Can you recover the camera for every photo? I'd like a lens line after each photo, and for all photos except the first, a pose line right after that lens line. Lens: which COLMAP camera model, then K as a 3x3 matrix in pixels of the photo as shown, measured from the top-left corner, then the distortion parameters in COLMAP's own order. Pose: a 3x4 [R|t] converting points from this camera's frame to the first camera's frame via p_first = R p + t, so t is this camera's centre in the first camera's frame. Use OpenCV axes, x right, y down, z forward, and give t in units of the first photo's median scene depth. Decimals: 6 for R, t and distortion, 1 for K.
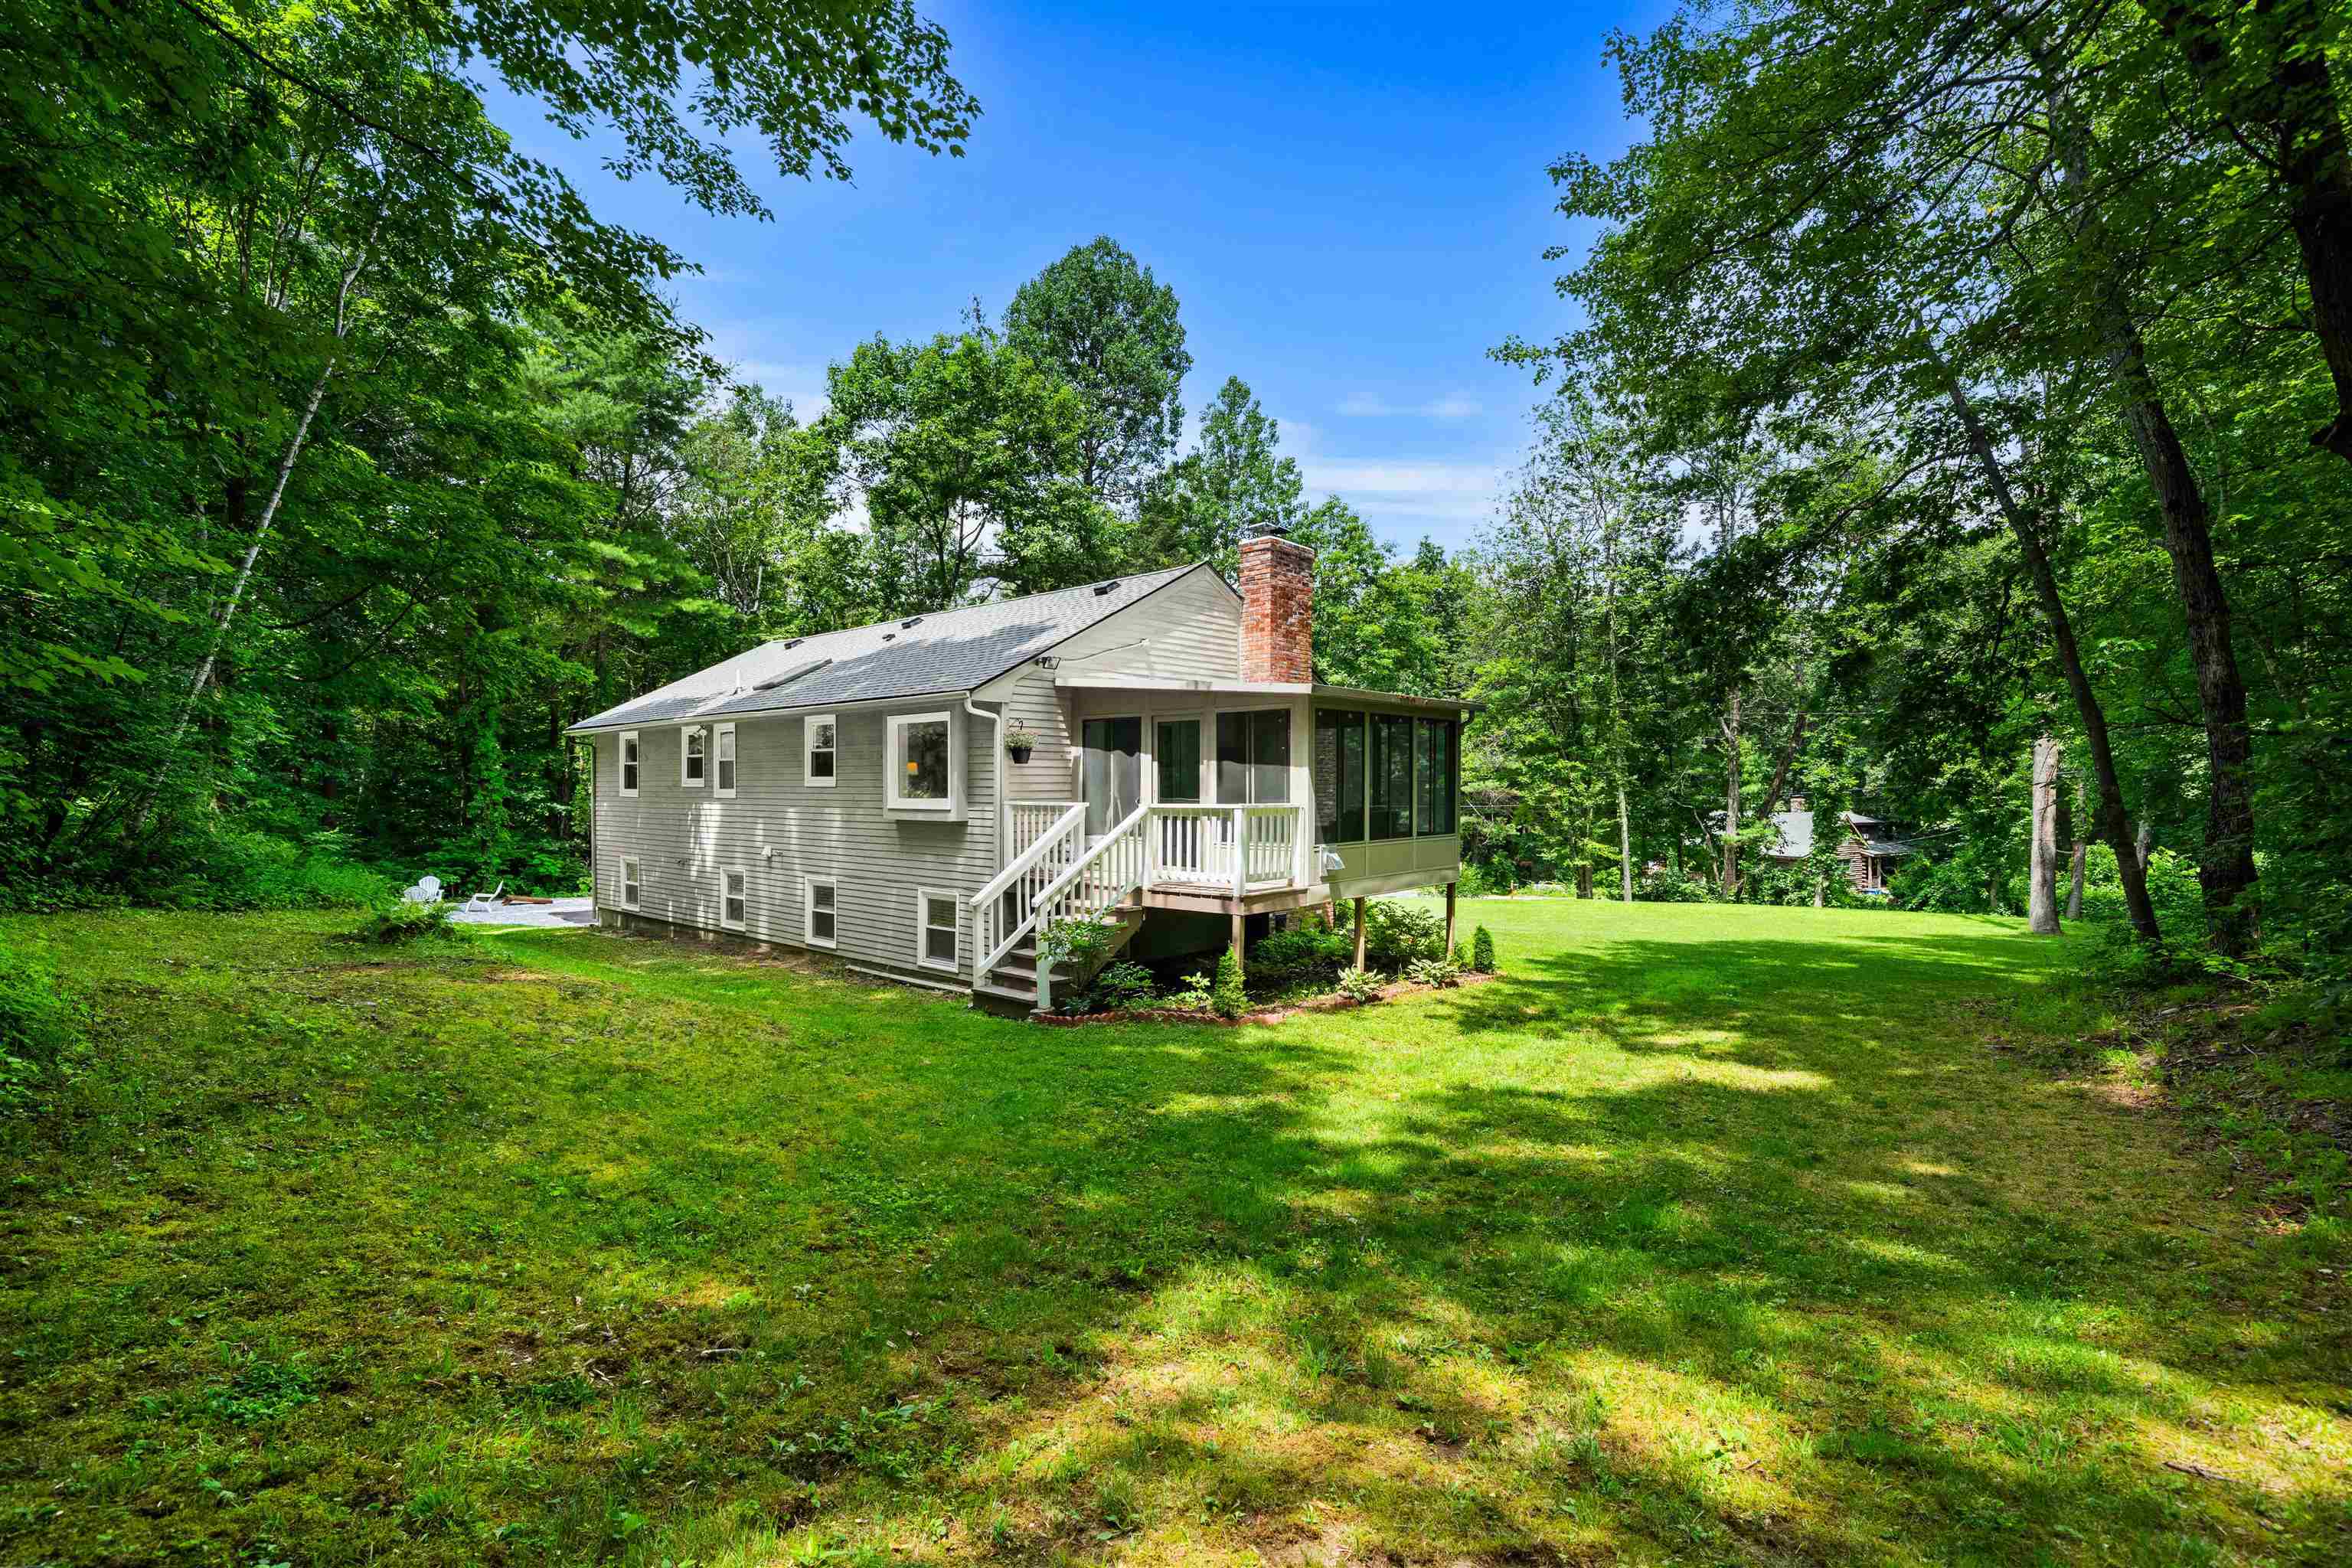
lens RADIAL K [[1017.4, 0, 1168.5], [0, 1017.4, 788.6], [0, 0, 1]] dist [0.000113, -0.000088]
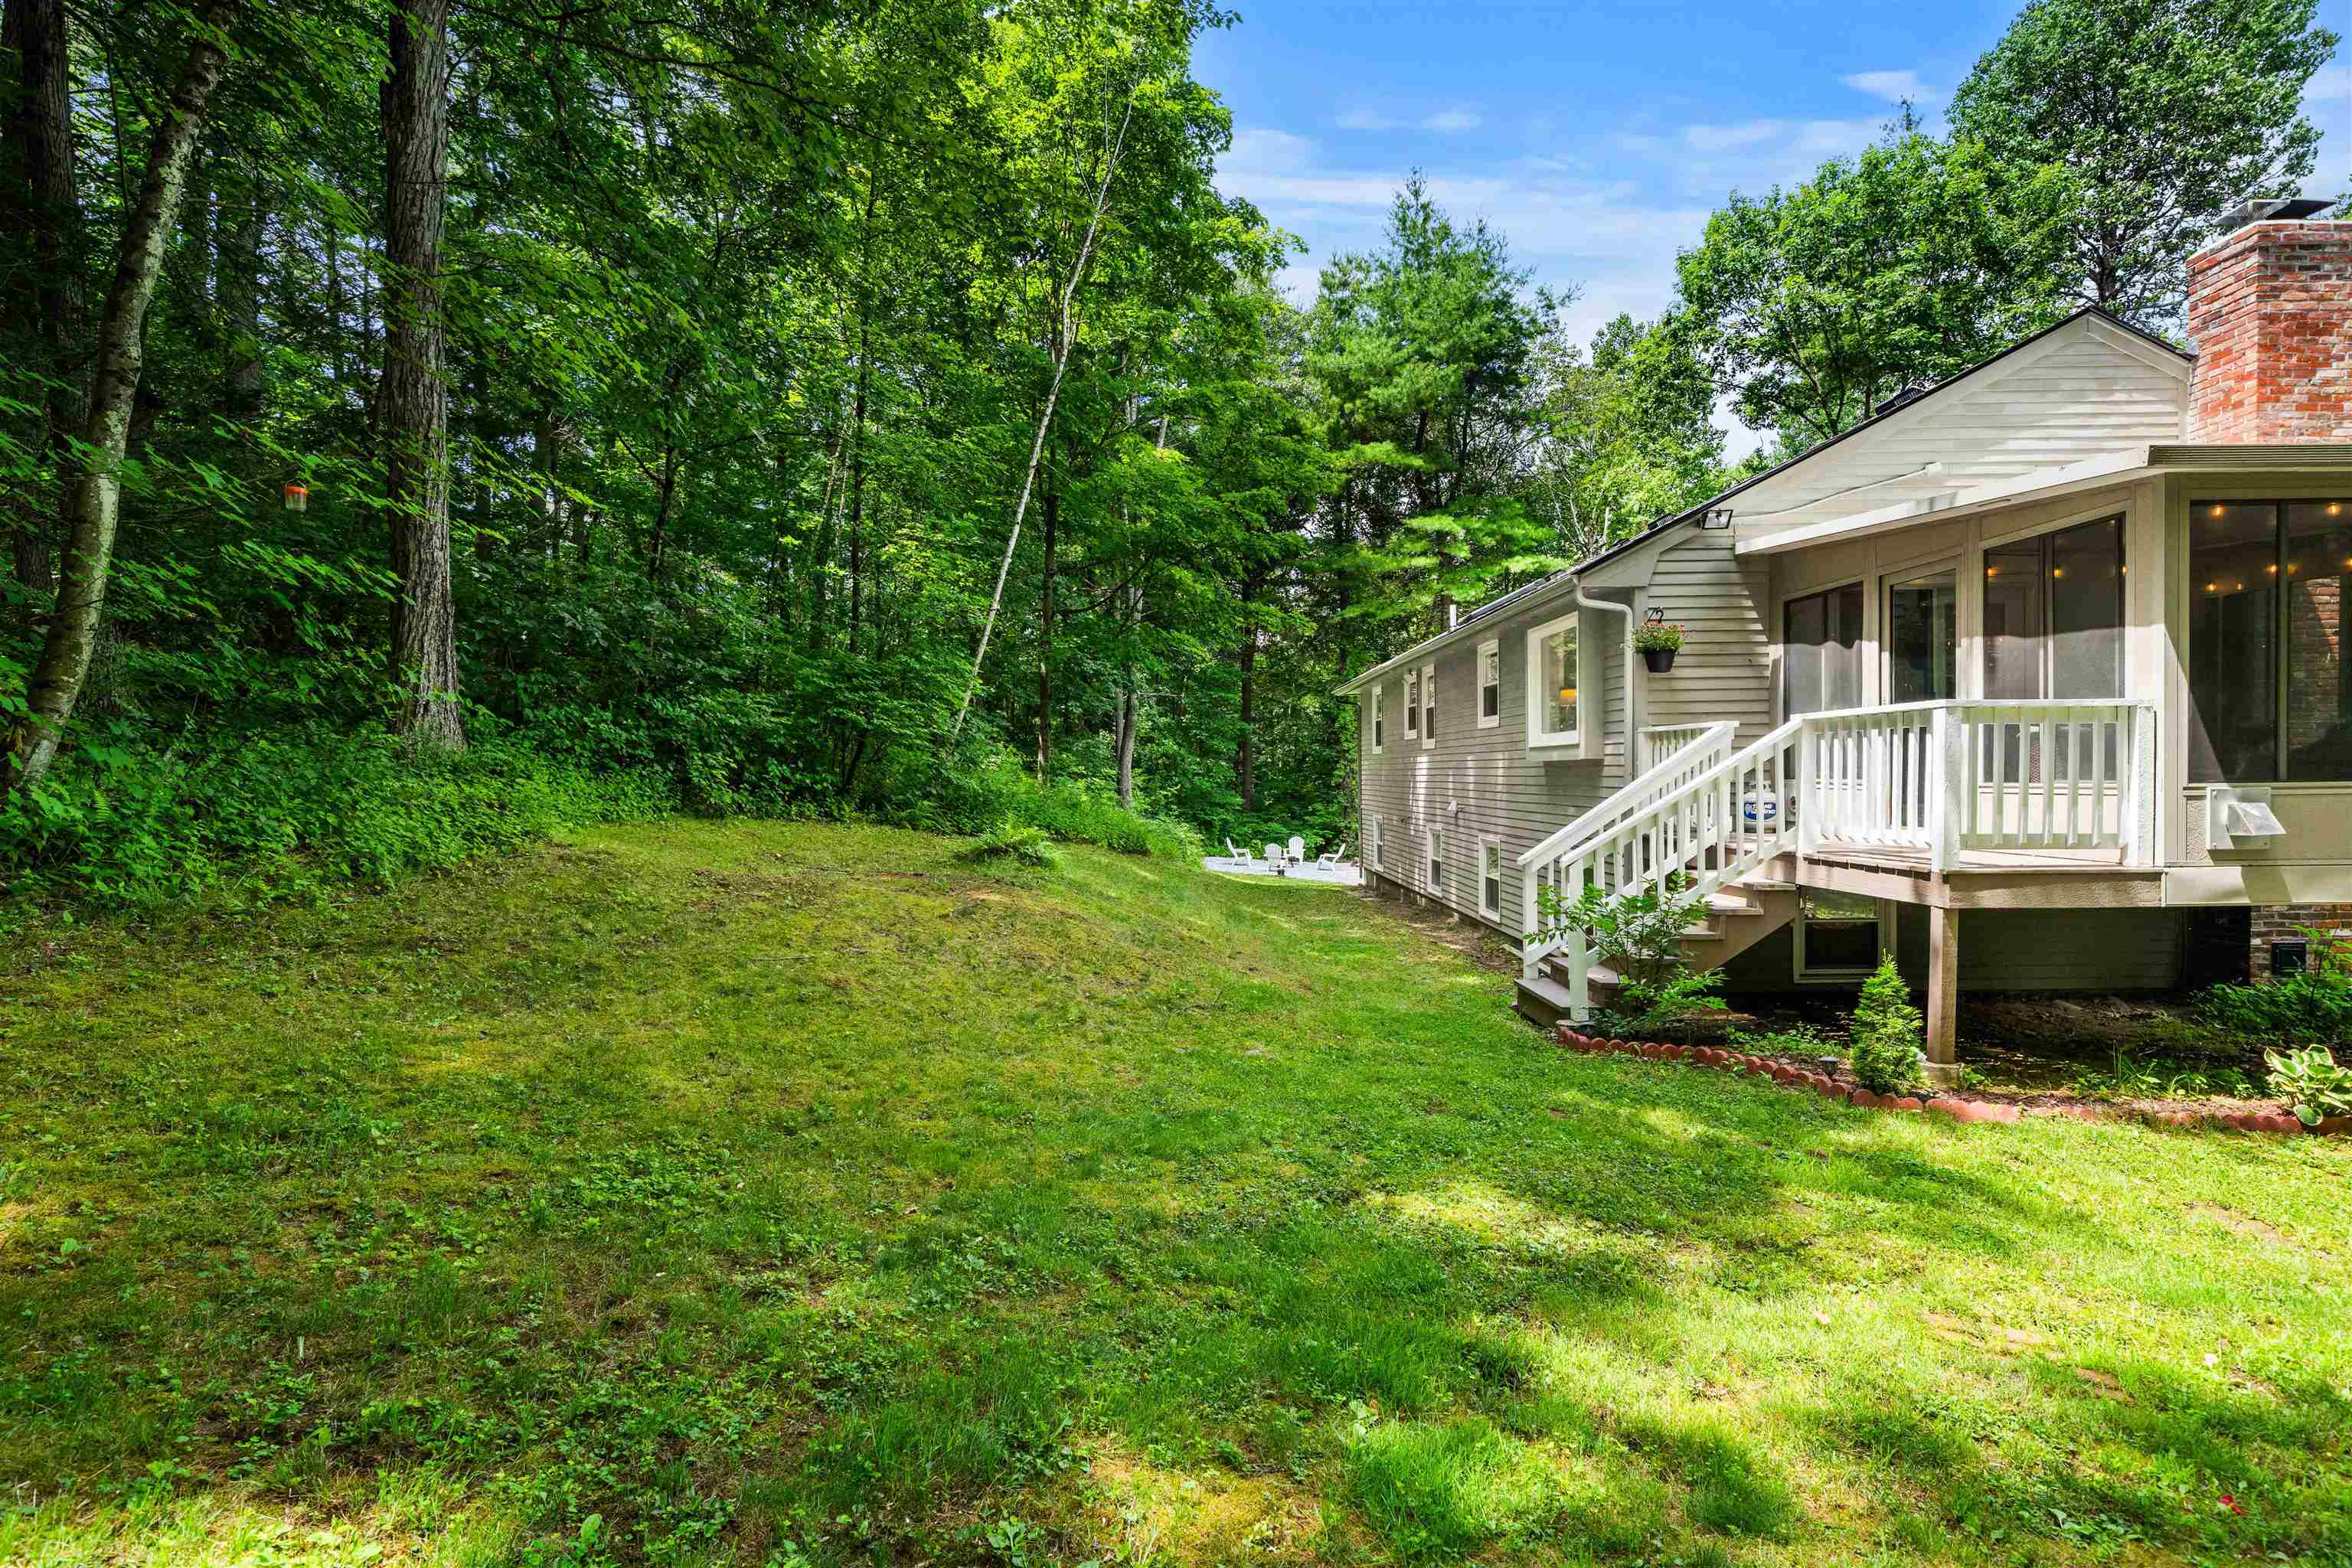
lens RADIAL K [[1086.1, 0, 1180.8], [0, 1086.1, 782.3], [0, 0, 1]] dist [0.005193, -0.000145]
pose [[0.677765, 0.000961, -0.735278, 0.185246], [0.007450, 0.999939, 0.008174, 0.043657], [0.735241, -0.011018, 0.677716, 0.274074]]
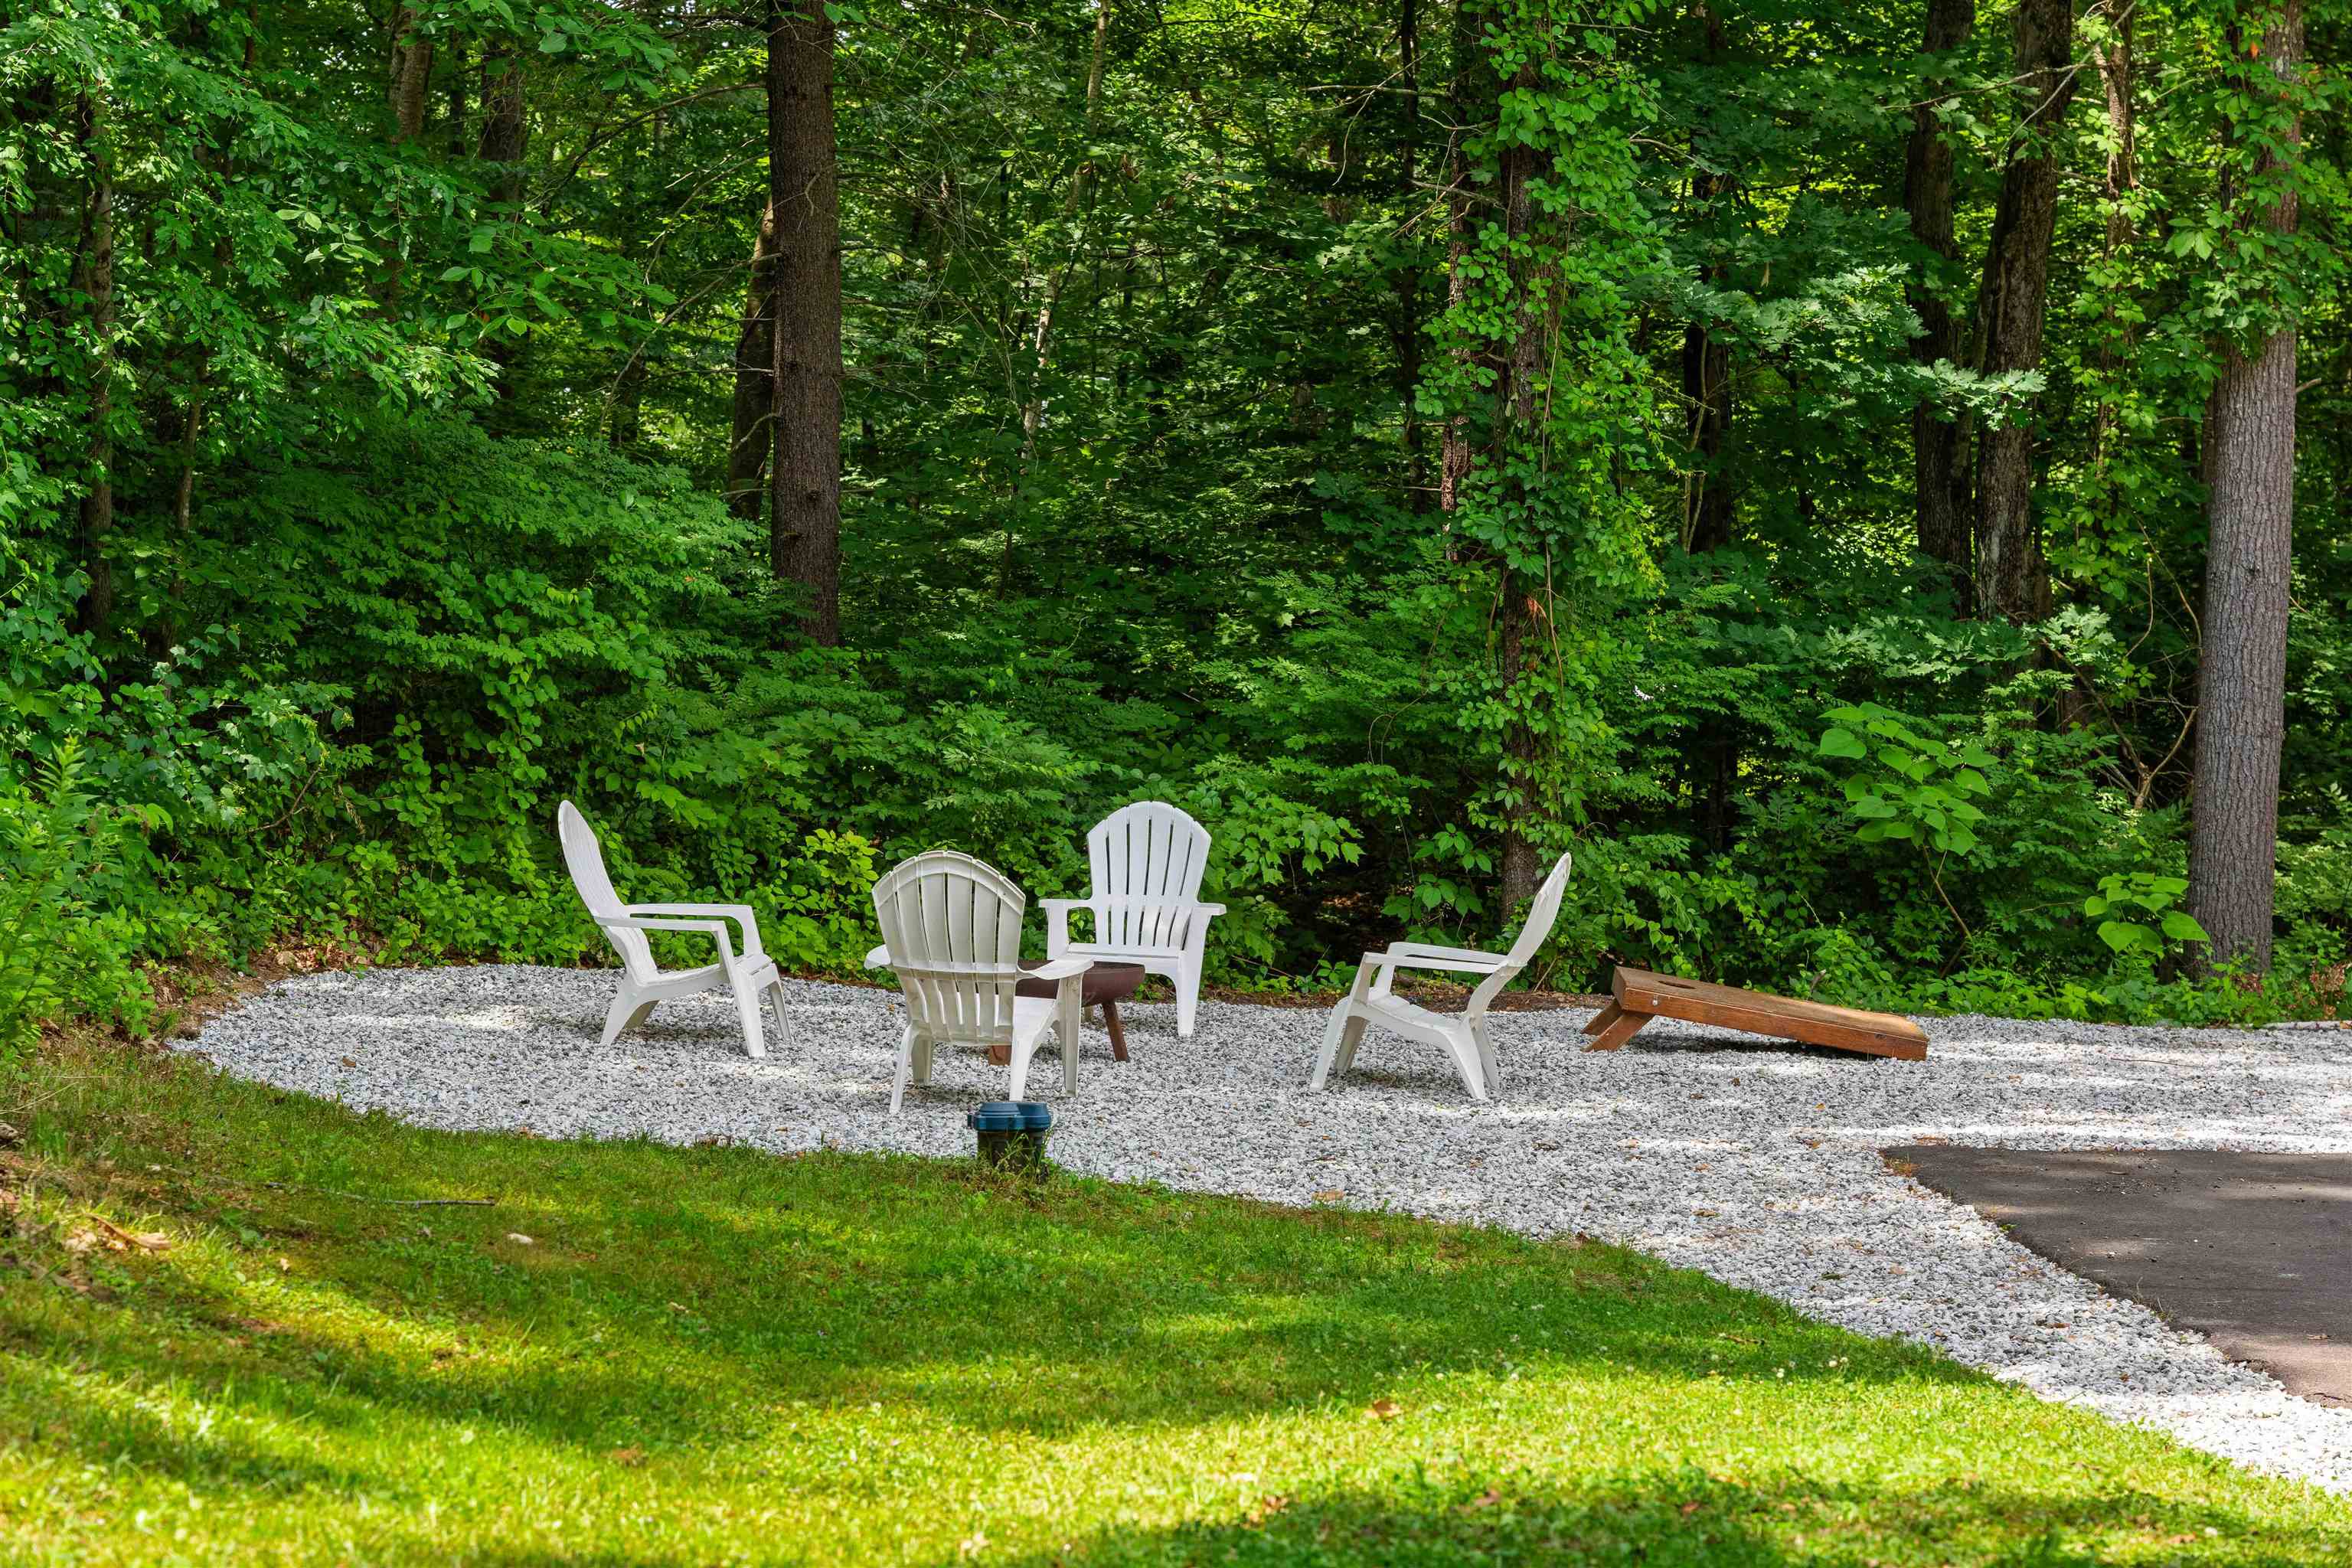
lens RADIAL K [[4338.3, 0, 1175.7], [0, 4338.3, 782.0], [0, 0, 1]] dist [-0.024990, 0.000000]
pose [[0.760363, 0.027640, -0.648909, -0.983902], [-0.000188, 0.999103, 0.042336, 0.166895], [0.649498, -0.032069, 0.759687, 1.586865]]
